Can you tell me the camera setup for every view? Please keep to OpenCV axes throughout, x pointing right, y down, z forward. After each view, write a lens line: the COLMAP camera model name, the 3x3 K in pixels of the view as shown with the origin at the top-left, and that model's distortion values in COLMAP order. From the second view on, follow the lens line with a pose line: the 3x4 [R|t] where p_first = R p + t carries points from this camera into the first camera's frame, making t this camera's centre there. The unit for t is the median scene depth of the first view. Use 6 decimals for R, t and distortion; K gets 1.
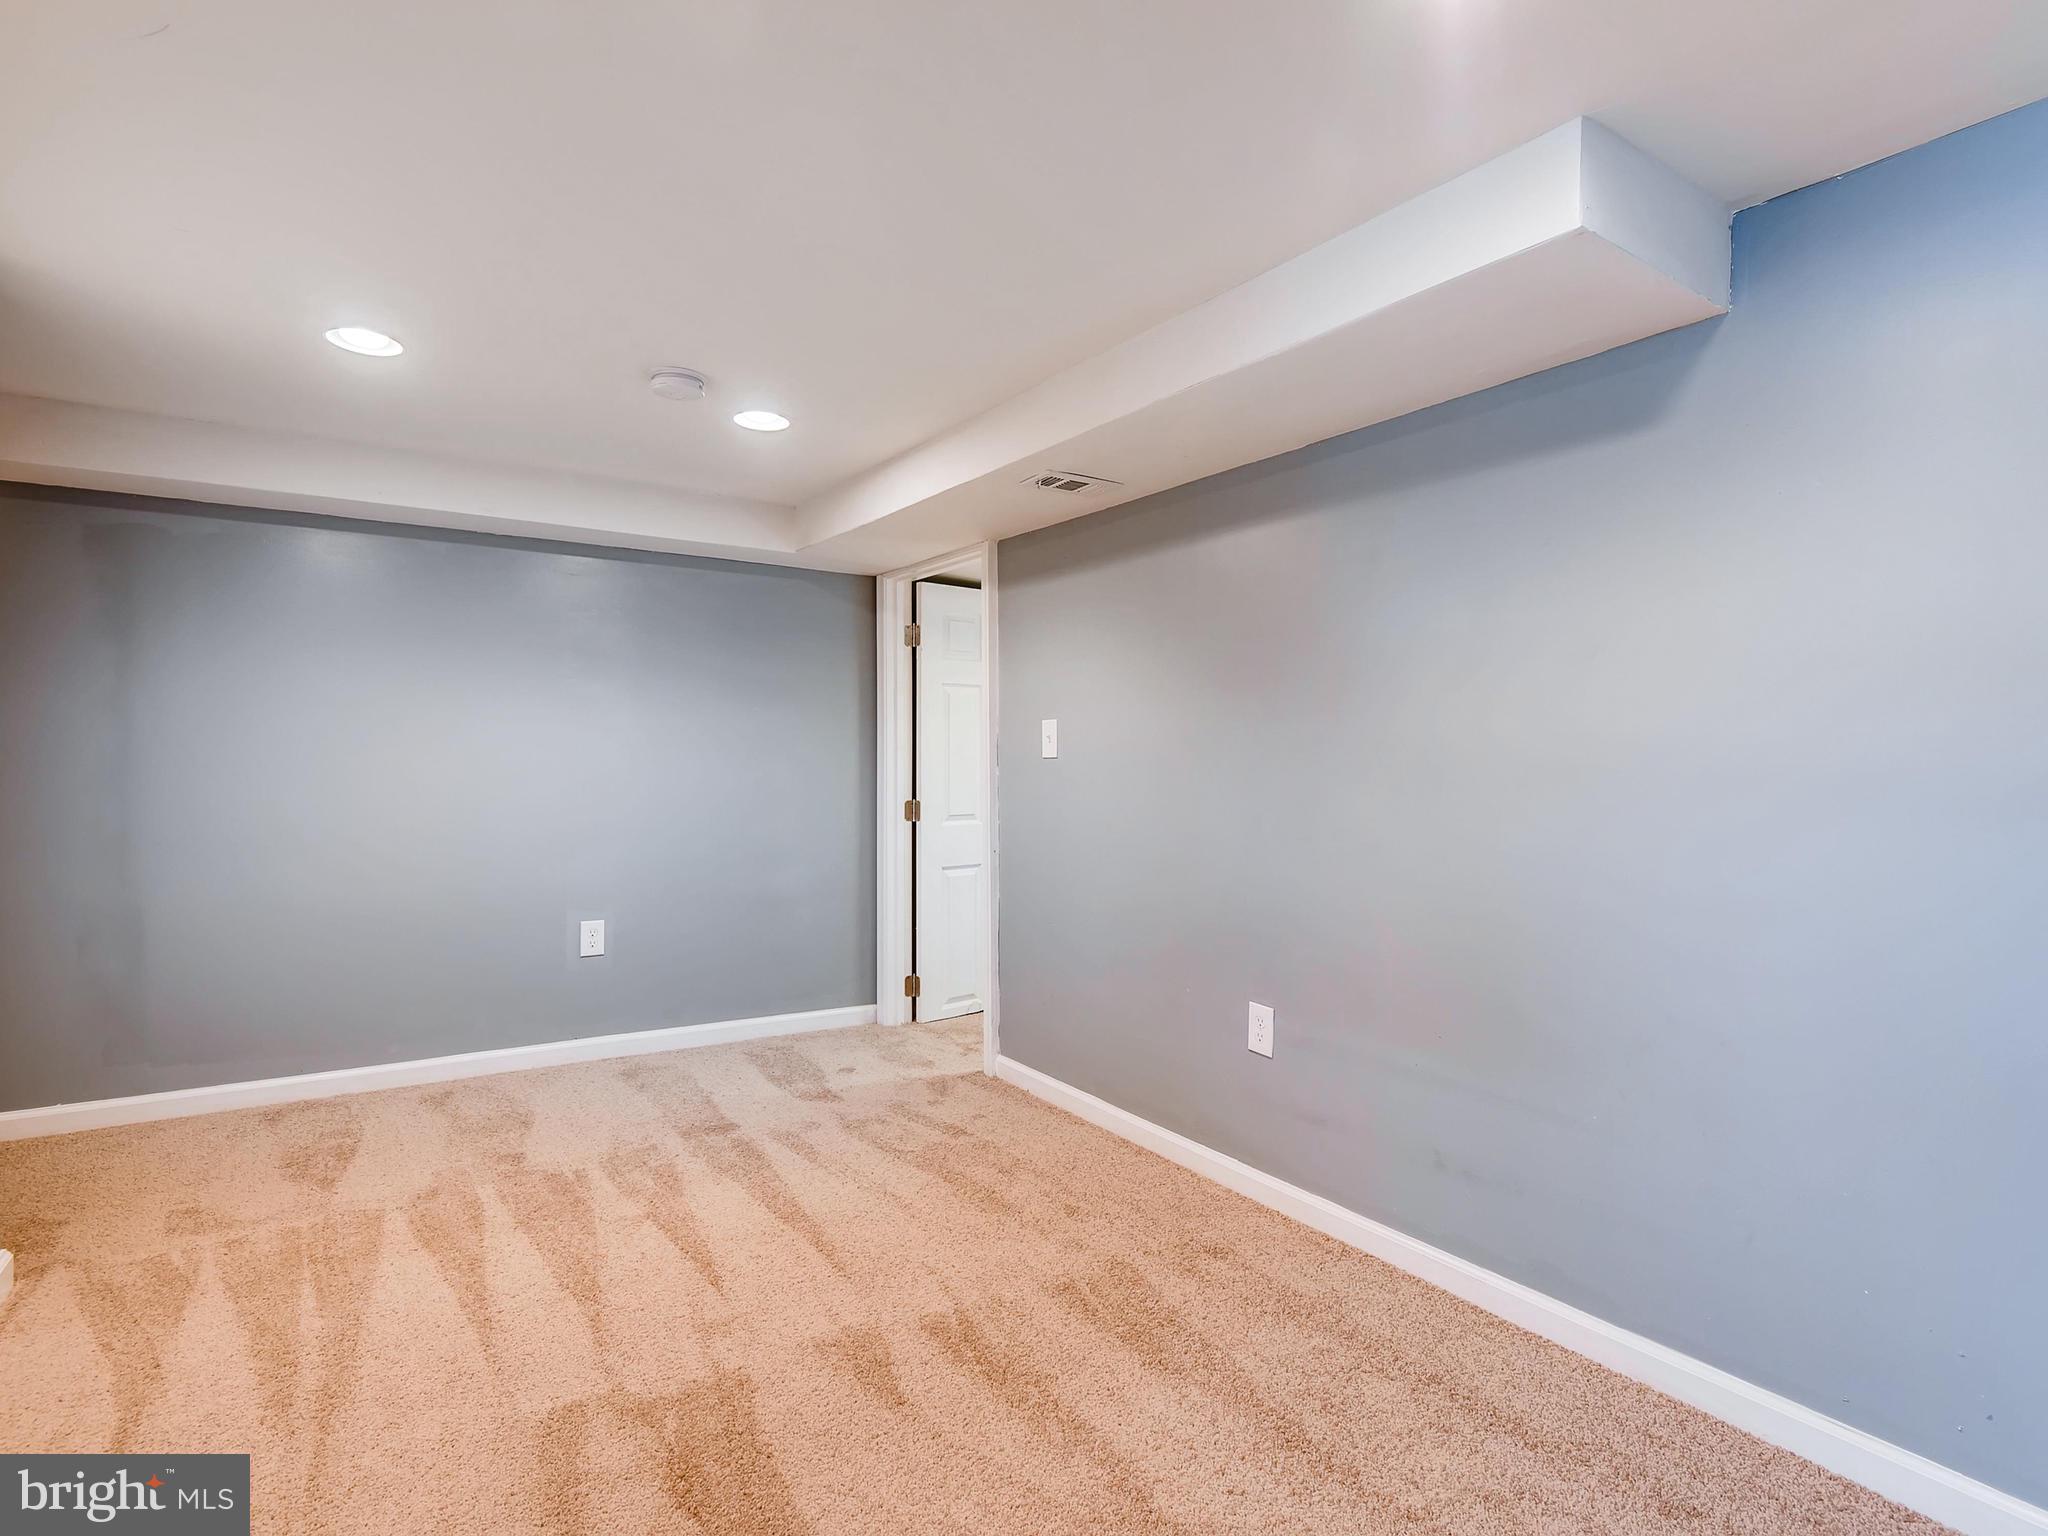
lens RADIAL K [[1078.0, 0, 1024.0], [0, 1078.0, 768.0], [0, 0, 1]] dist [0.003190, 0.000495]
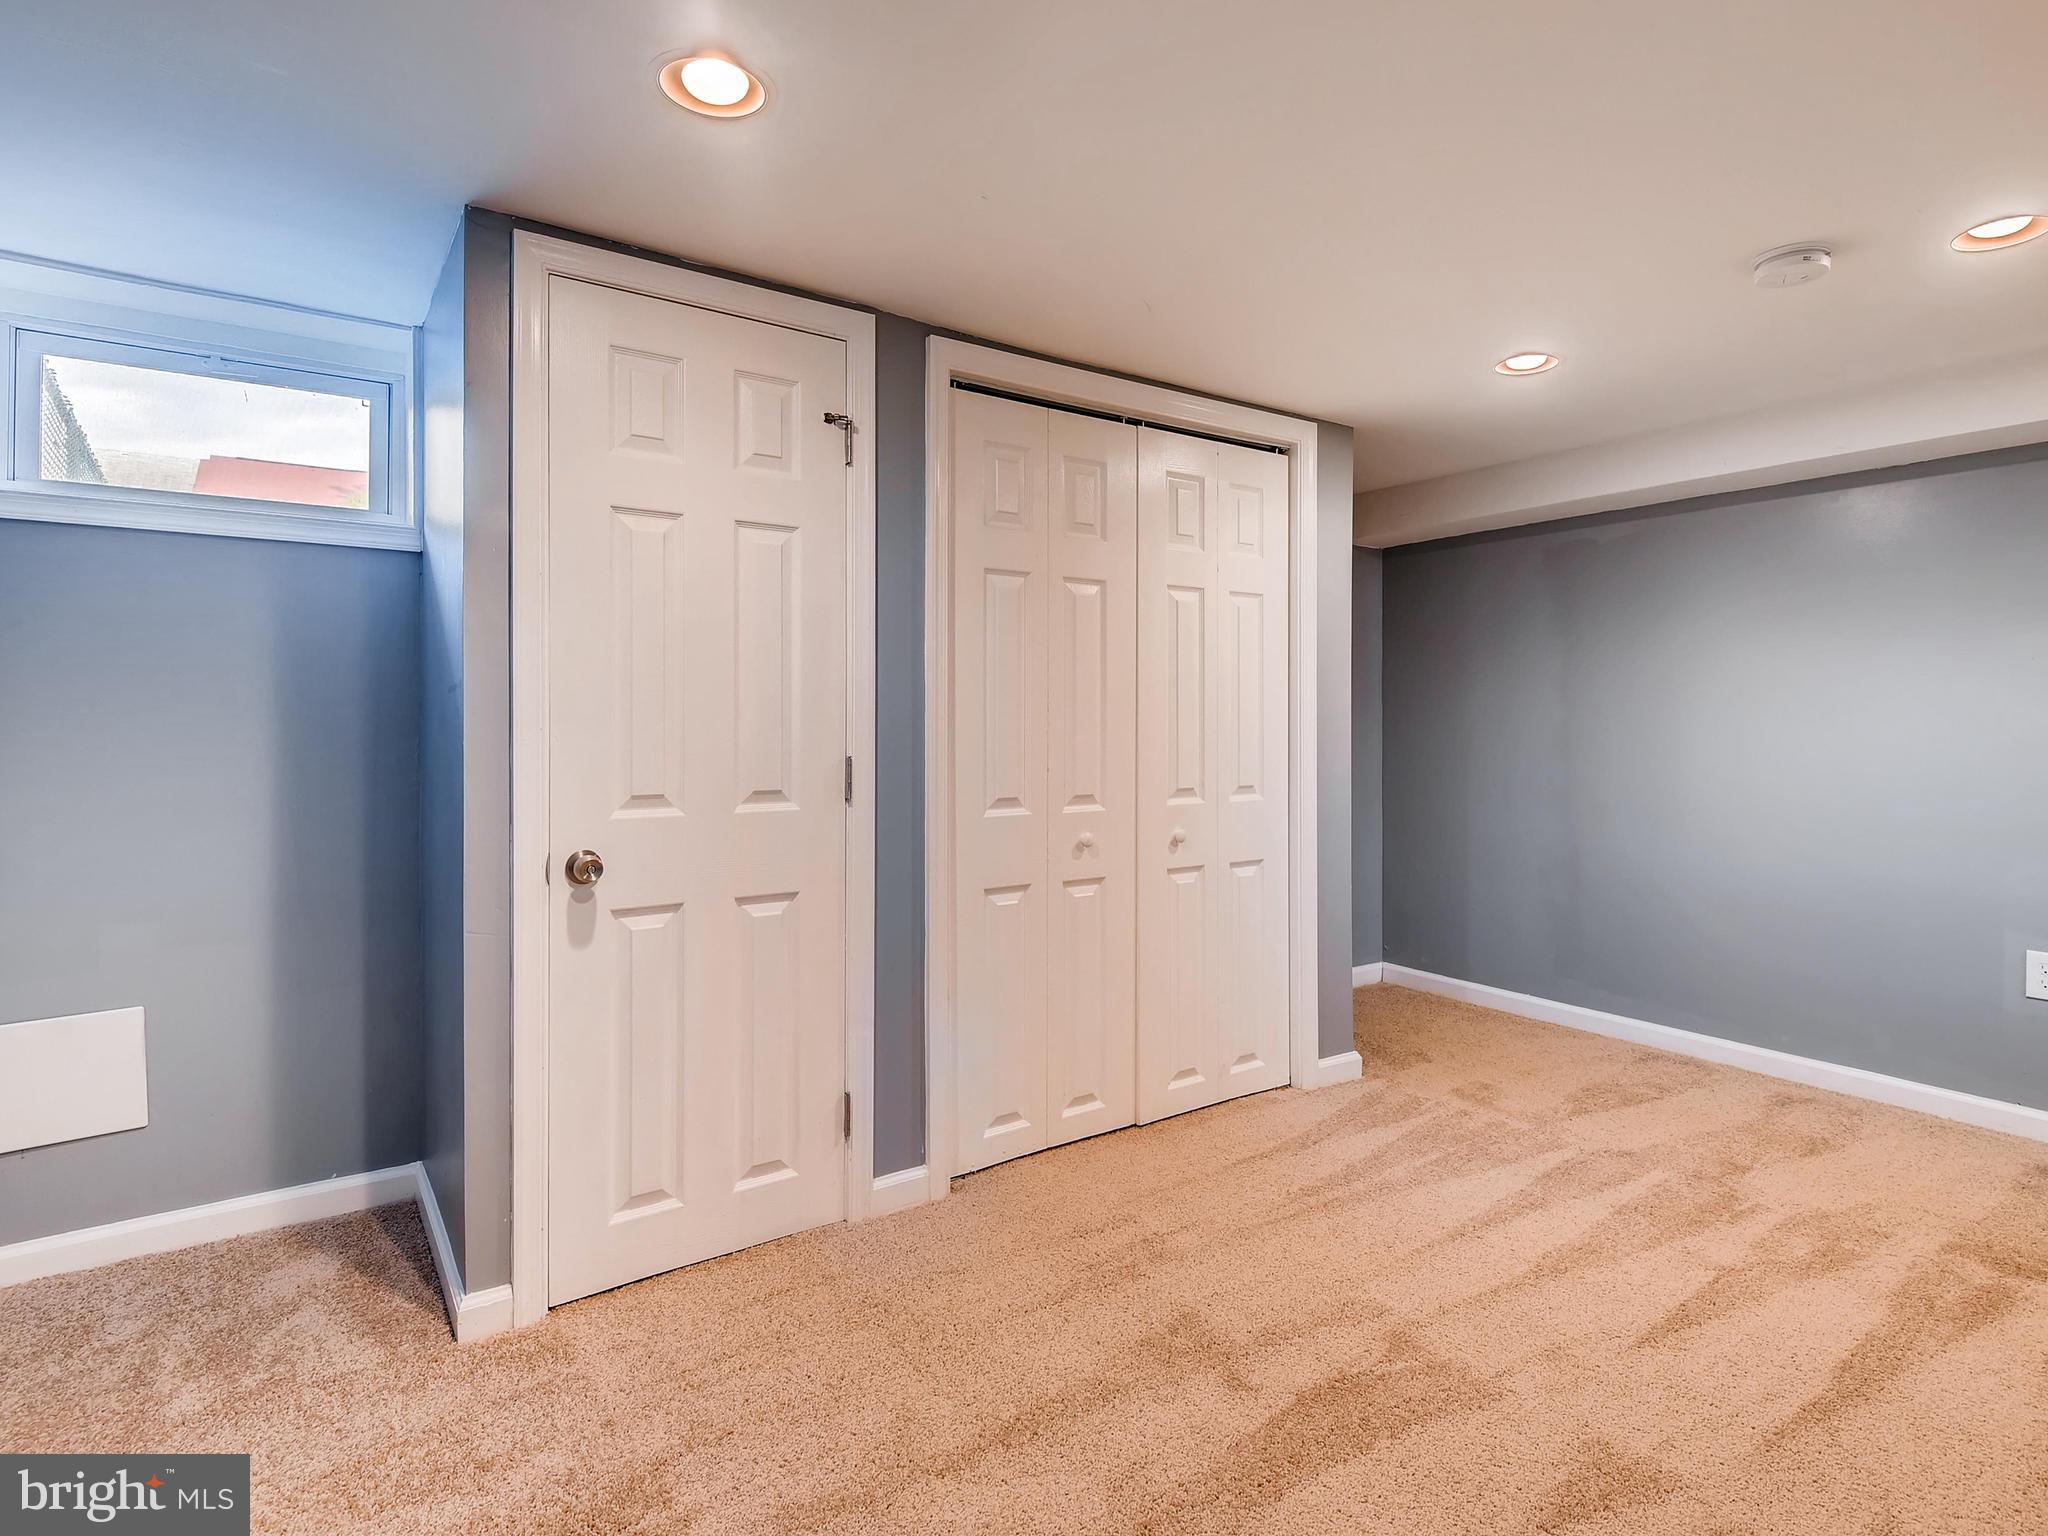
lens RADIAL K [[1078.0, 0, 1024.0], [0, 1078.0, 768.0], [0, 0, 1]] dist [0.003190, 0.000495]
pose [[0.014316, 0.032763, -0.999361, 0.481146], [-0.012713, 0.999388, 0.032581, -0.000832], [0.999817, 0.012238, 0.014723, 0.427447]]
